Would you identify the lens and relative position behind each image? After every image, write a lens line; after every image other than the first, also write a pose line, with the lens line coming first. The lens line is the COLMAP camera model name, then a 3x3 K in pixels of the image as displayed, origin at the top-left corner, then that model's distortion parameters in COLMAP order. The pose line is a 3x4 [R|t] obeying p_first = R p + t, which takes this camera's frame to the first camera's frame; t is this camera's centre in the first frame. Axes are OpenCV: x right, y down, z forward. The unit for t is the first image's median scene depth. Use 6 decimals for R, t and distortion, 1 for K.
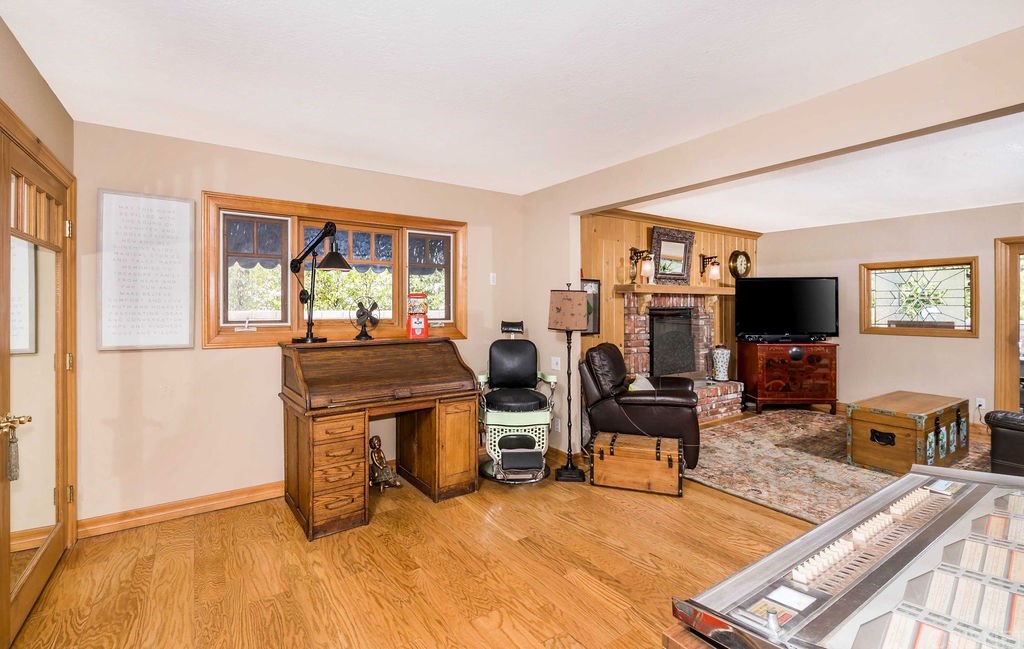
lens RADIAL K [[463.8, 0, 513.2], [0, 463.8, 309.6], [0, 0, 1]] dist [-0.000415, -0.000040]
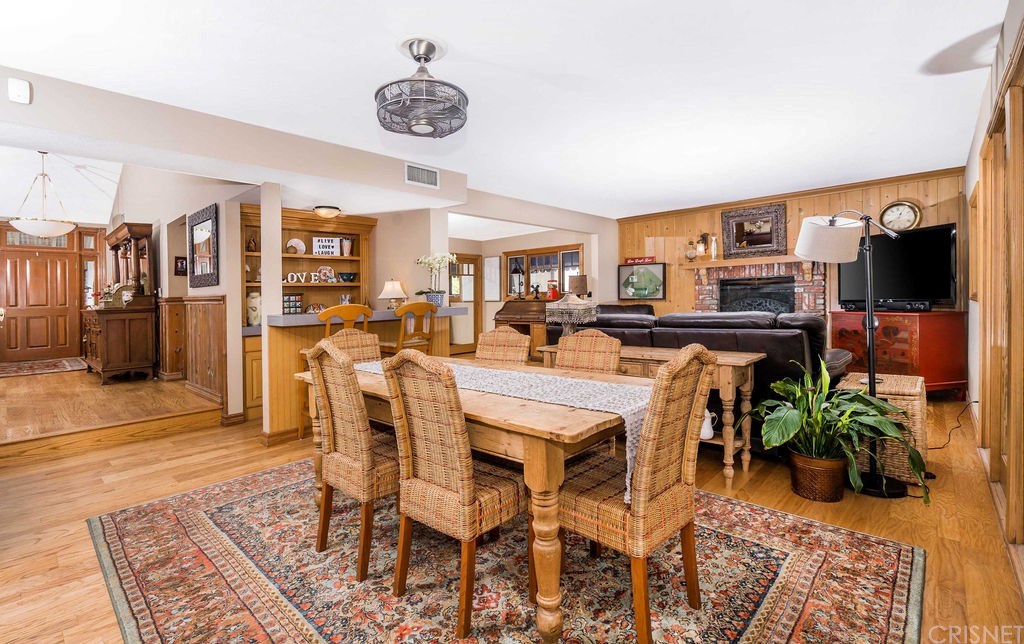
lens RADIAL K [[461.4, 0, 510.3], [0, 461.4, 309.8], [0, 0, 1]] dist [-0.000340, -0.000037]
pose [[0.223495, 0.010709, -0.974646, 1.287122], [0.010194, 0.999859, 0.013324, 0.052102], [0.974652, -0.012914, 0.223354, 0.176144]]
